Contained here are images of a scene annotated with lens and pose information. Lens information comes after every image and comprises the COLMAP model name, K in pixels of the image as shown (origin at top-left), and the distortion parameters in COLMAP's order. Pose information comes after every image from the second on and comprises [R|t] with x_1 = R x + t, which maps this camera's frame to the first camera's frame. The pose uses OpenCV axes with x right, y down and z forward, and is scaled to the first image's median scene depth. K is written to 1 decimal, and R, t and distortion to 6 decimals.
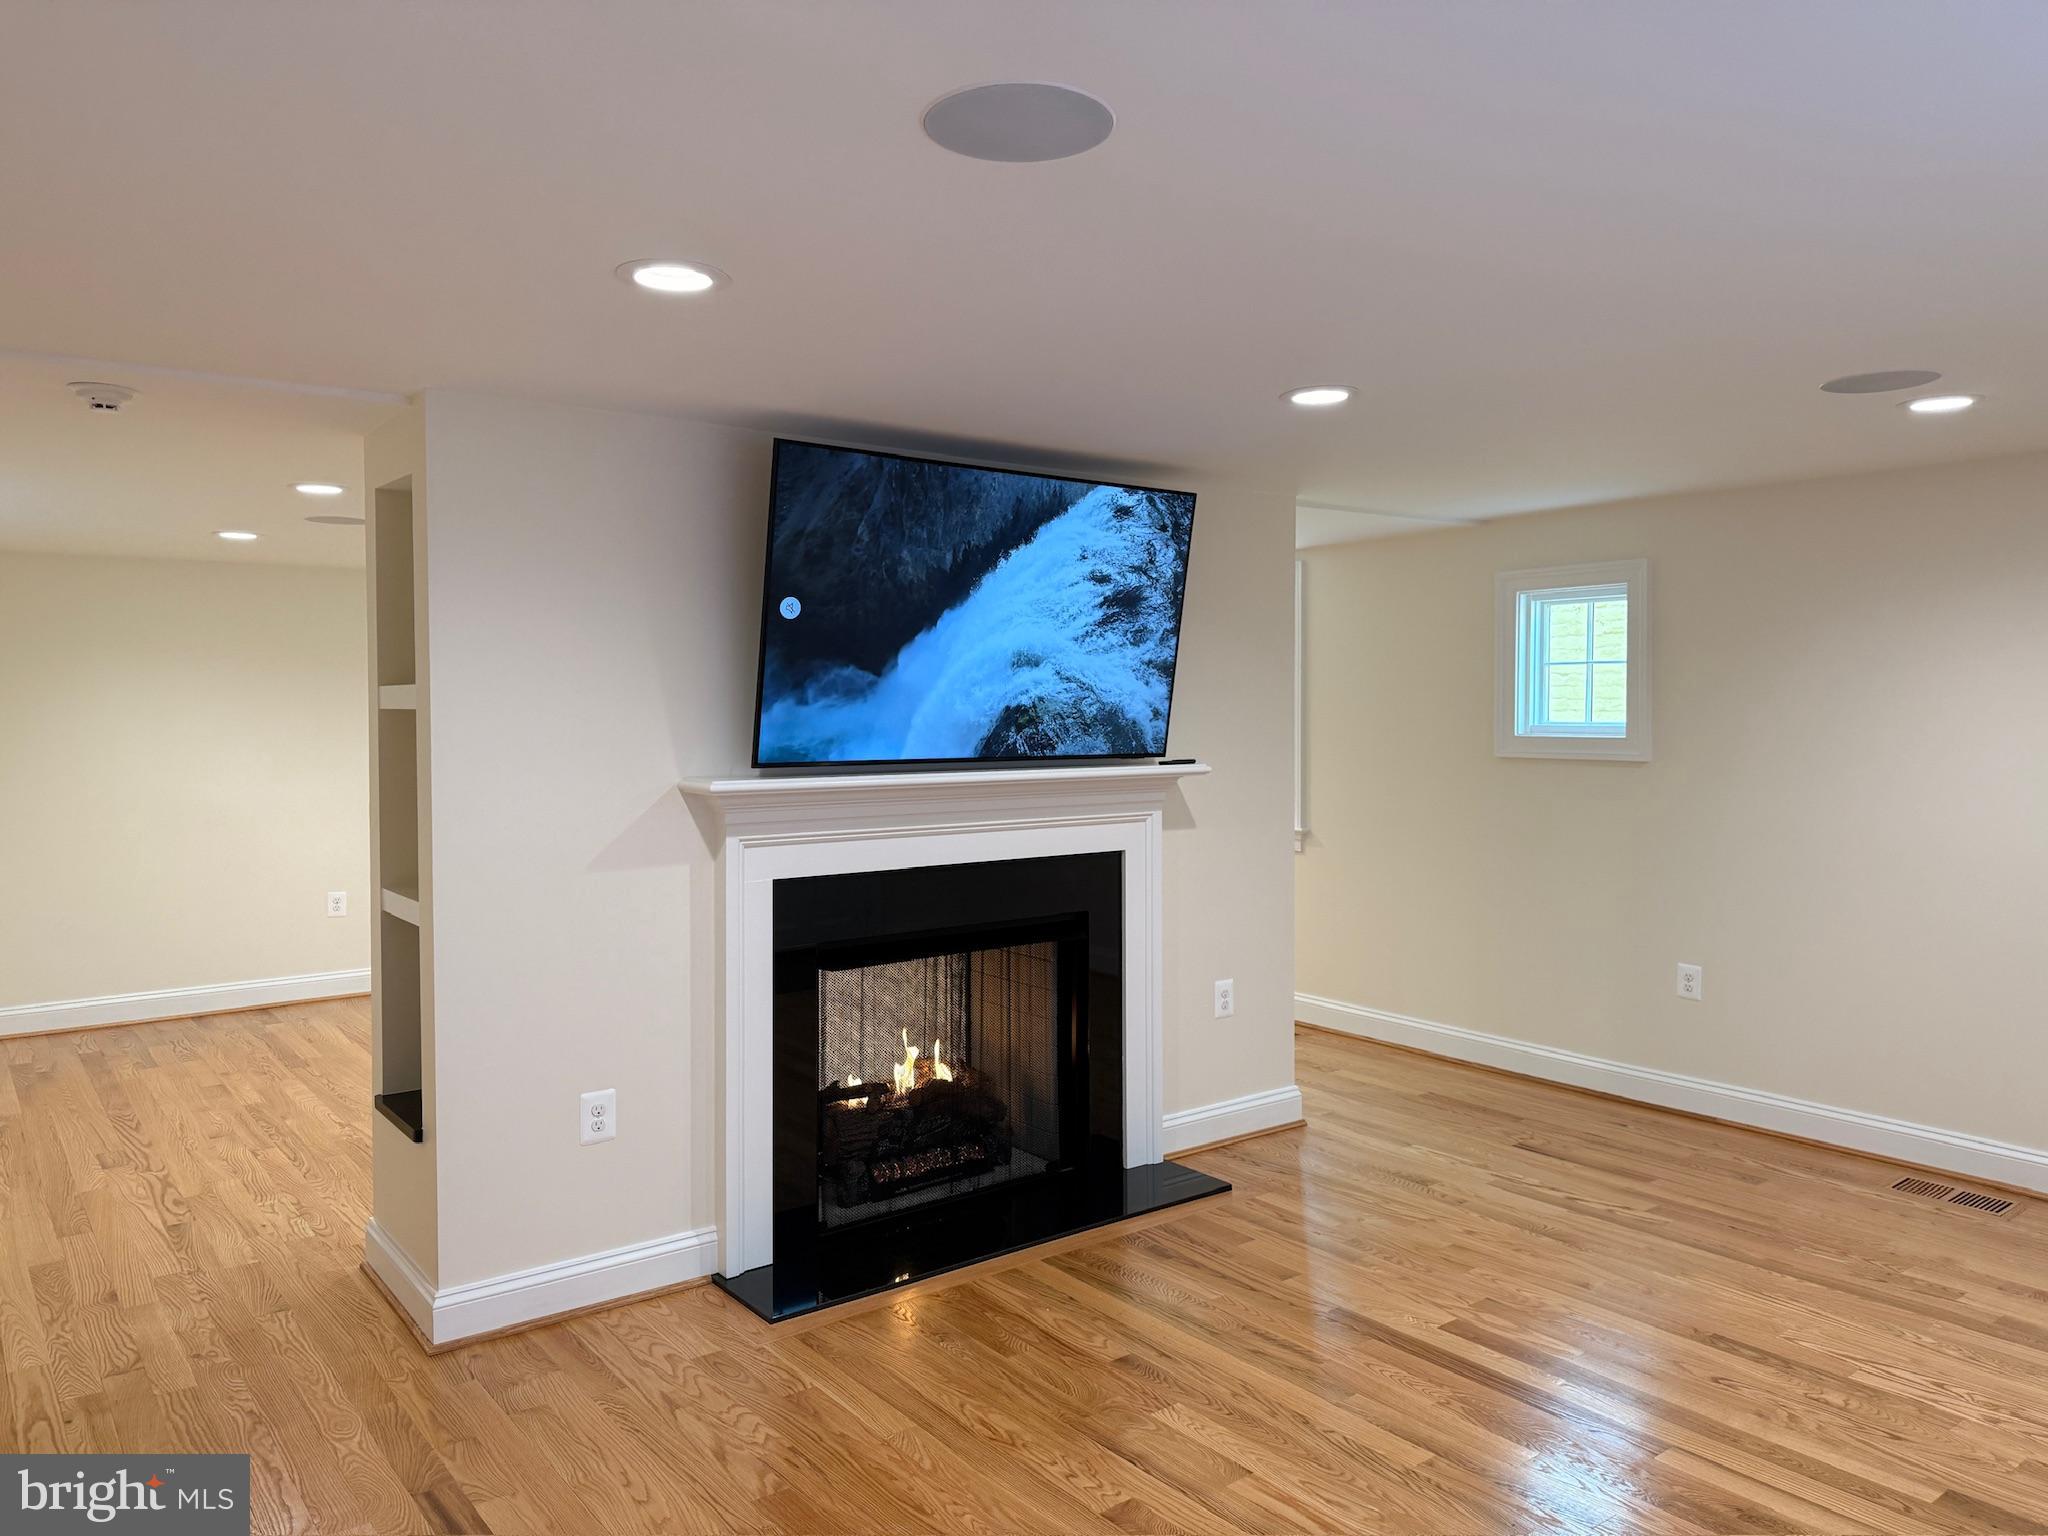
lens RADIAL K [[1444.9, 0, 1035.4], [0, 1444.9, 753.5], [0, 0, 1]] dist [0.046881, -0.059365]
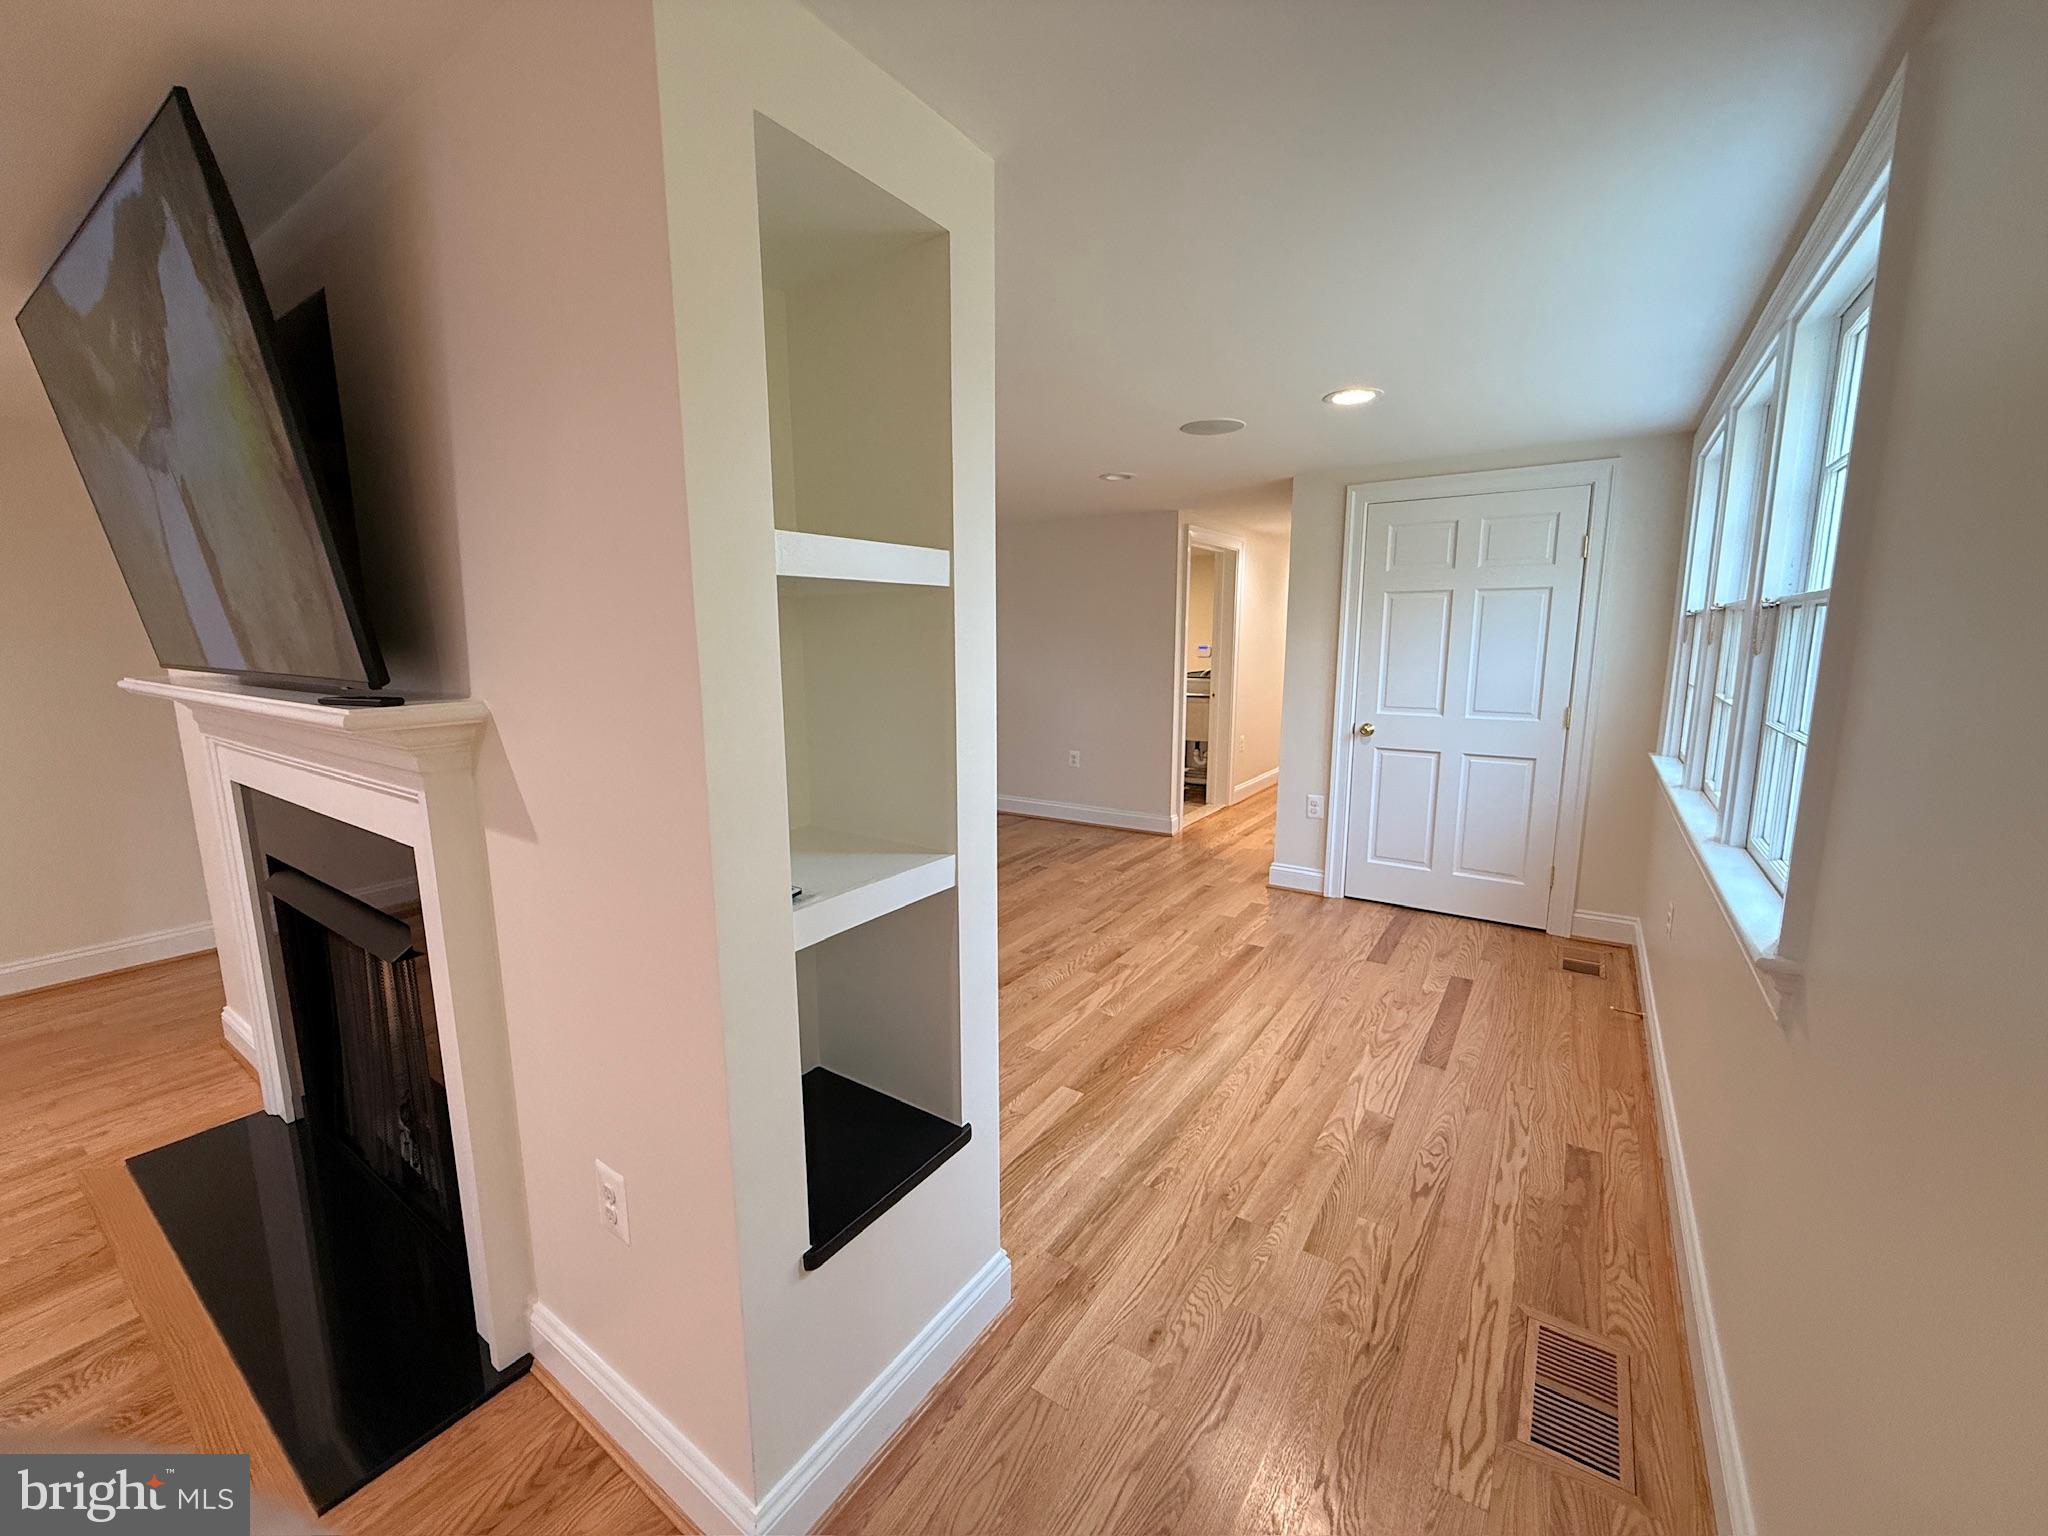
lens RADIAL K [[814.1, 0, 1019.7], [0, 814.1, 765.7], [0, 0, 1]] dist [-0.008491, -0.000061]
pose [[0.301584, 0.154767, -0.940795, 0.518445], [-0.027045, 0.987729, 0.153818, -0.027525], [0.953056, -0.020946, 0.302069, 1.340332]]
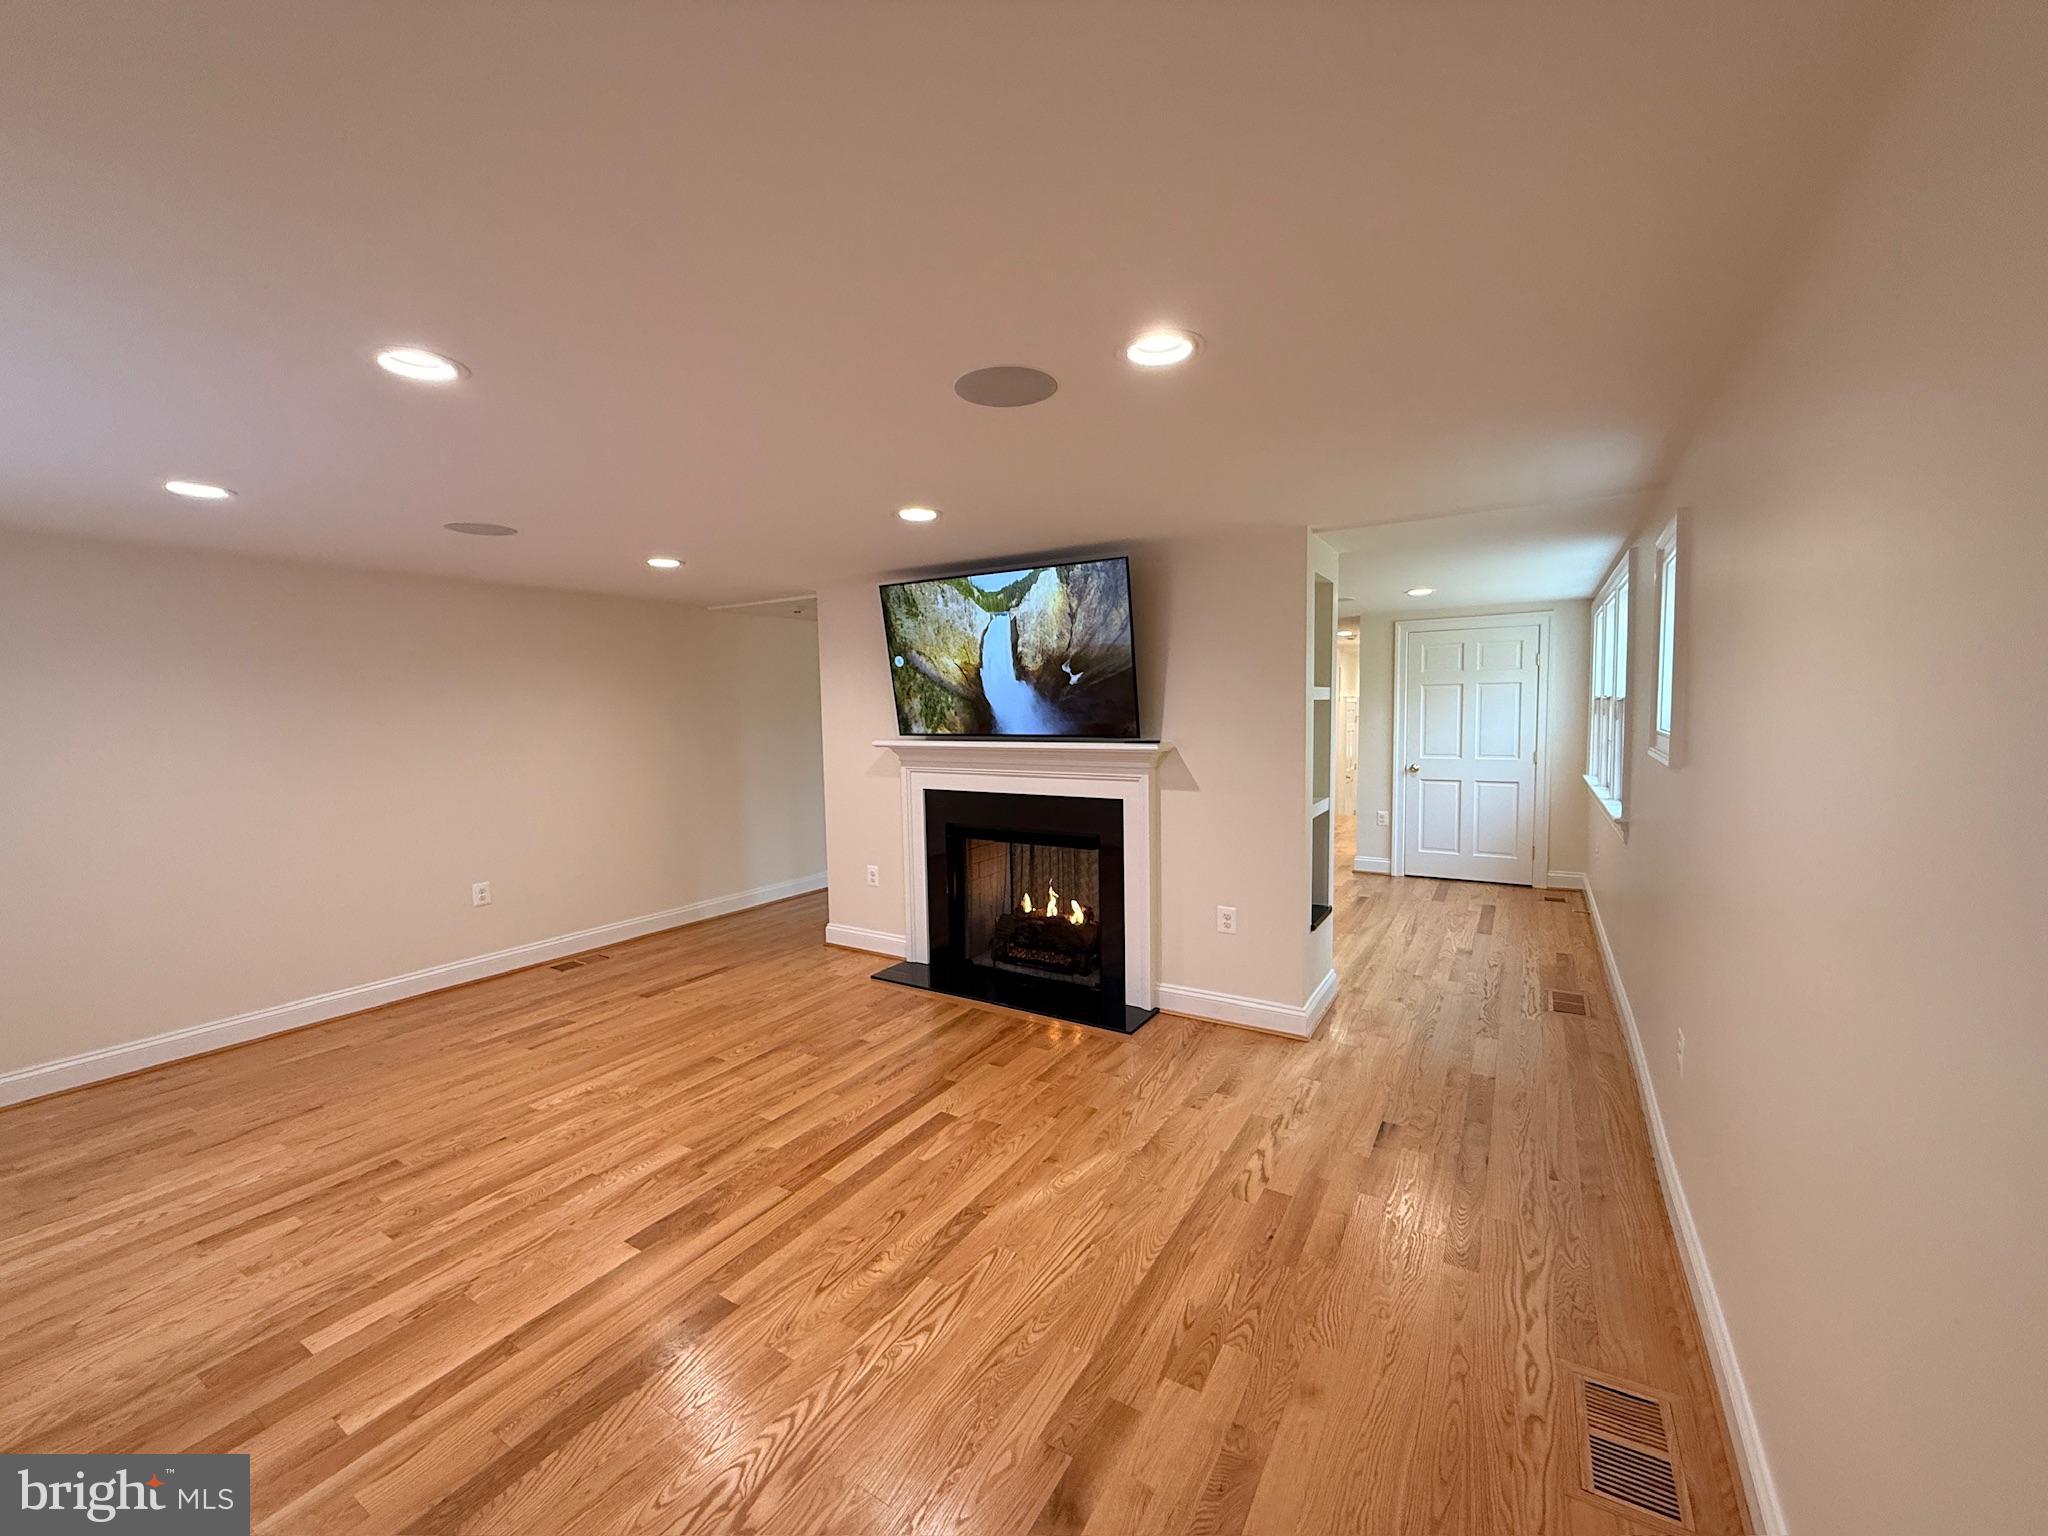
lens RADIAL K [[814.1, 0, 1019.7], [0, 814.1, 765.7], [0, 0, 1]] dist [-0.008491, -0.000061]
pose [[0.343183, 0.064683, -0.937039, 0.981963], [-0.014540, 0.997872, 0.063557, -0.025837], [0.939156, -0.008188, 0.343393, 0.707043]]
